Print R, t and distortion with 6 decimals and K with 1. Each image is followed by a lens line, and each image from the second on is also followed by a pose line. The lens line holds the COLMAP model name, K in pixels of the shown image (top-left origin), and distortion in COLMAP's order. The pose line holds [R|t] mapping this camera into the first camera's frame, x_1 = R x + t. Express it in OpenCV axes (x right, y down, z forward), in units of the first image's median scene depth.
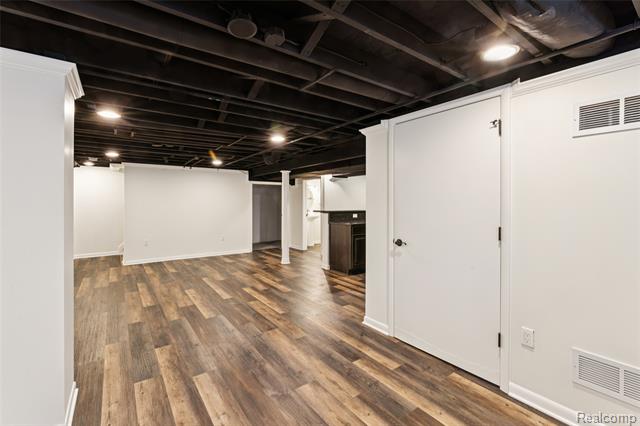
lens RADIAL K [[284.5, 0, 322.1], [0, 284.5, 201.1], [0, 0, 1]] dist [-0.000355, -0.000021]
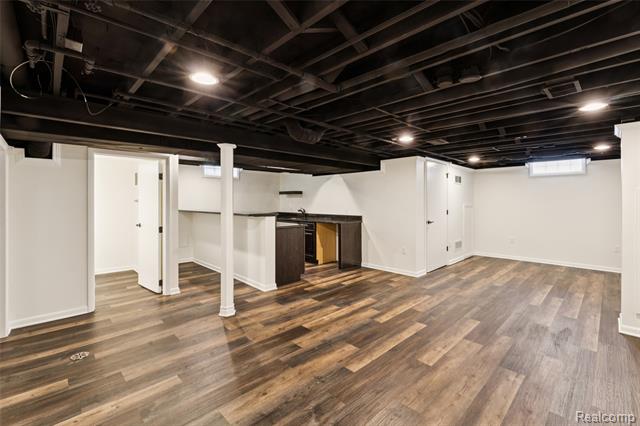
lens RADIAL K [[284.5, 0, 322.1], [0, 284.5, 201.1], [0, 0, 1]] dist [-0.000355, -0.000021]
pose [[-0.144100, -0.001207, 0.989562, -1.060687], [0.002679, 0.999995, 0.001610, 0.003804], [-0.989560, 0.002883, -0.144096, 1.382456]]
